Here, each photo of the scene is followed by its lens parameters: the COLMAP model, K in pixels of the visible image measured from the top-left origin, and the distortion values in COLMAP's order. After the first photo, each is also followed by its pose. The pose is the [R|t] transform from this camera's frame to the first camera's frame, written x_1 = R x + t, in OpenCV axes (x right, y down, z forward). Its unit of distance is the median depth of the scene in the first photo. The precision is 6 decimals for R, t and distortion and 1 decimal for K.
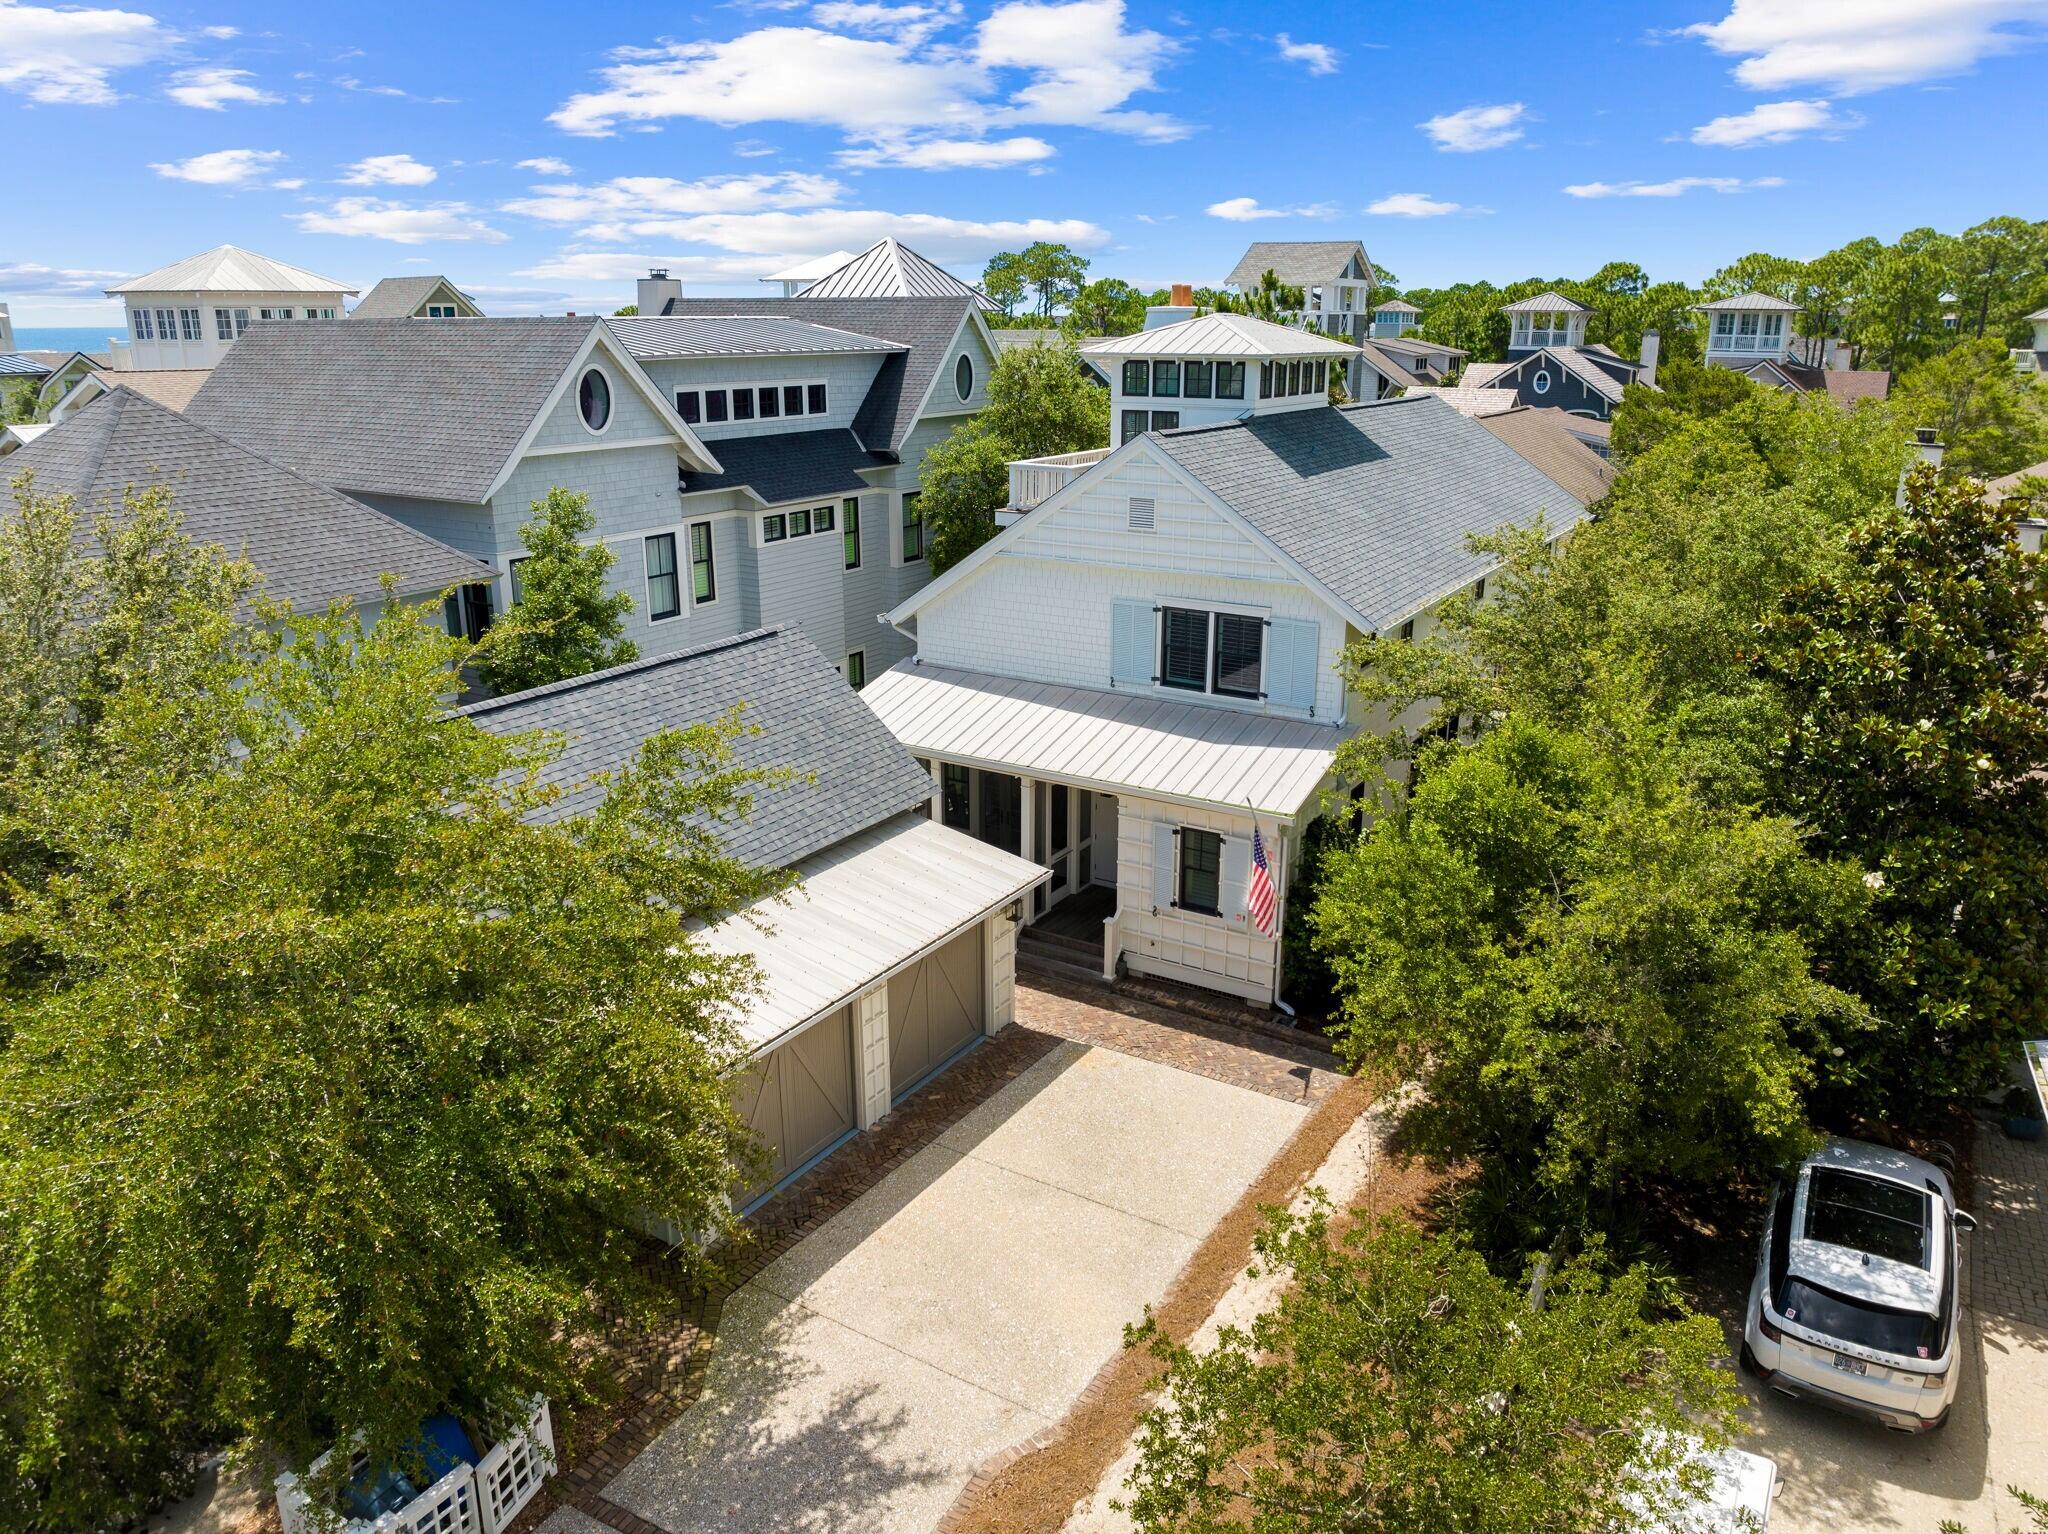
lens RADIAL K [[1428.4, 0, 1024.0], [0, 1428.4, 767.0], [0, 0, 1]] dist [-0.032041, -0.001311]
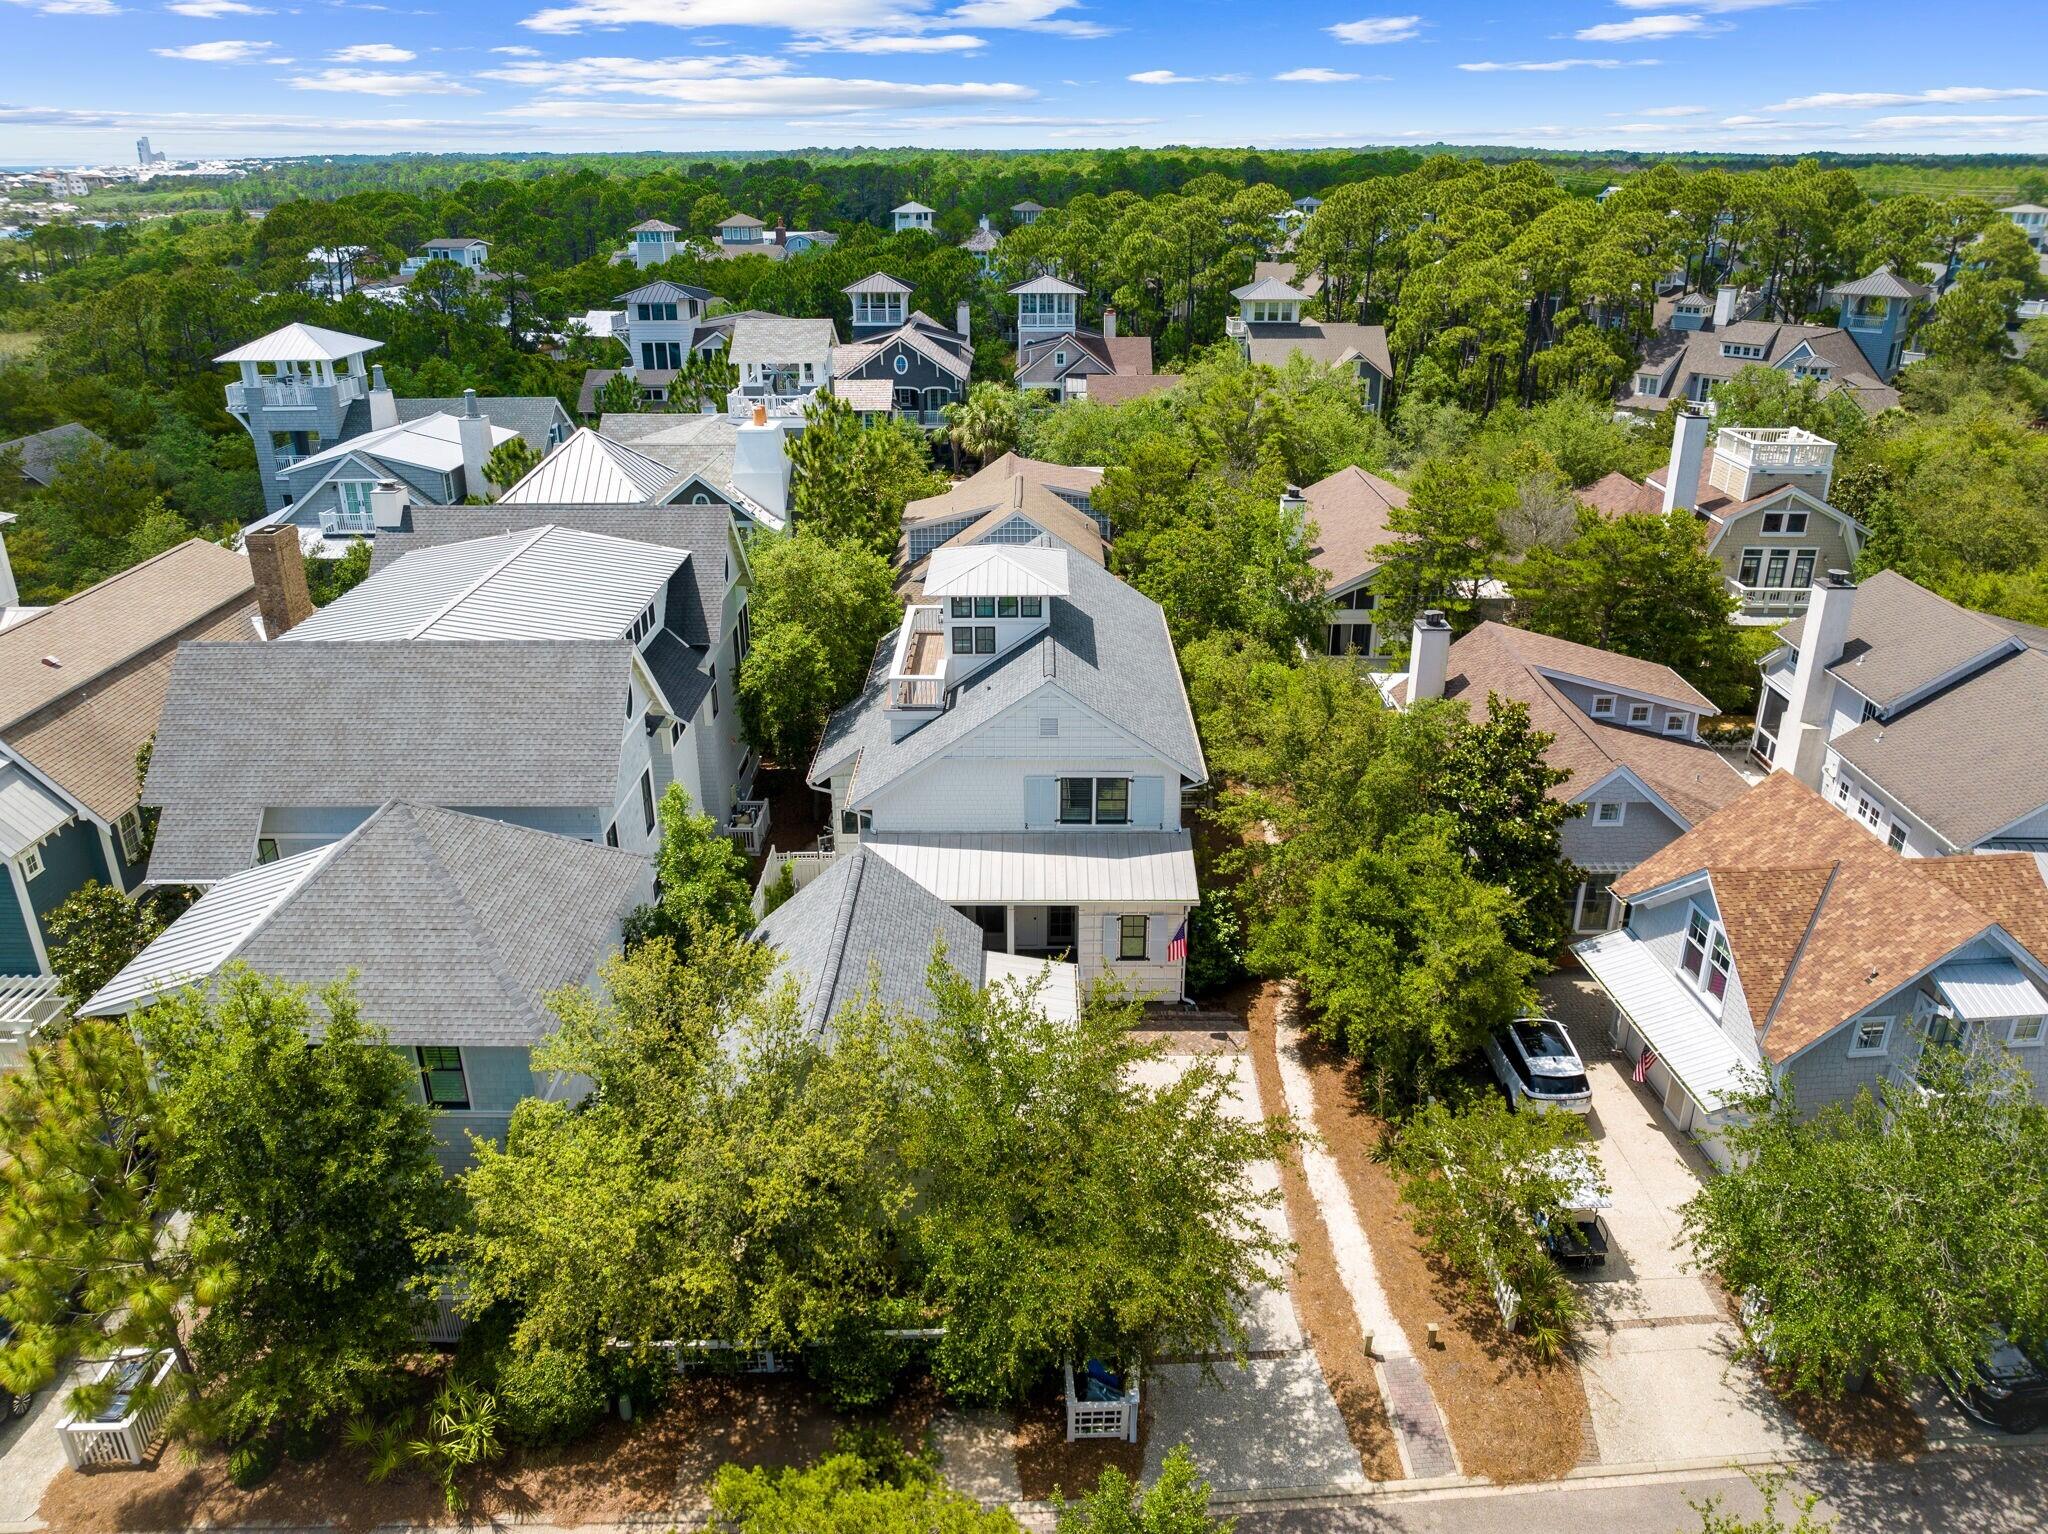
lens RADIAL K [[1428.4, 0, 1024.0], [0, 1428.4, 767.0], [0, 0, 1]] dist [-0.032041, -0.001311]
pose [[0.856792, -0.208559, 0.471604, -0.736314], [0.162744, 0.977184, 0.136477, -0.372872], [-0.489307, -0.040181, 0.871185, -0.396853]]
